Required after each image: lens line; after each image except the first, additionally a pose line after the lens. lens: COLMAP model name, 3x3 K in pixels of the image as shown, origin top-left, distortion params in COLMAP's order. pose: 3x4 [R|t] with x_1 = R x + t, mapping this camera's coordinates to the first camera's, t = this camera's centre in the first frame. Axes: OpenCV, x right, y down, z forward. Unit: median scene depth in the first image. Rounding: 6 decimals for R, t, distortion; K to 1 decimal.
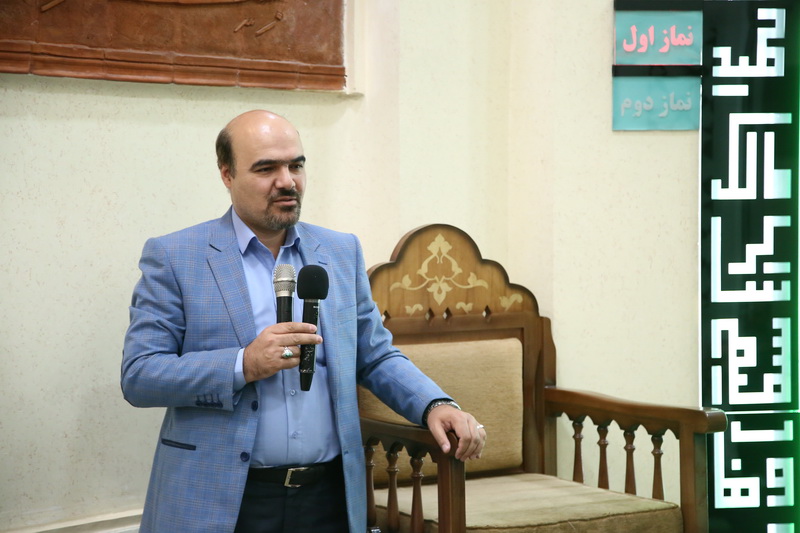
lens RADIAL K [[1869.9, 0, 400.4], [0, 1869.9, 266.5], [0, 0, 1]] dist [0.277799, 0.000000]
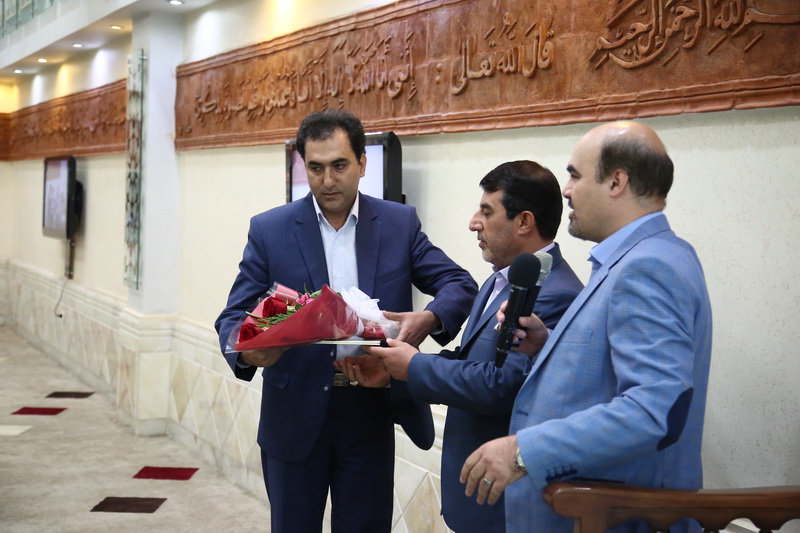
lens RADIAL K [[1285.8, 0, 395.7], [0, 1285.8, 265.9], [0, 0, 1]] dist [0.234284, 0.000000]
pose [[-0.360049, 0.035936, -0.932241, 0.591227], [-0.070186, 0.995383, 0.065477, -0.045509], [0.930289, 0.089005, -0.355865, 1.080387]]
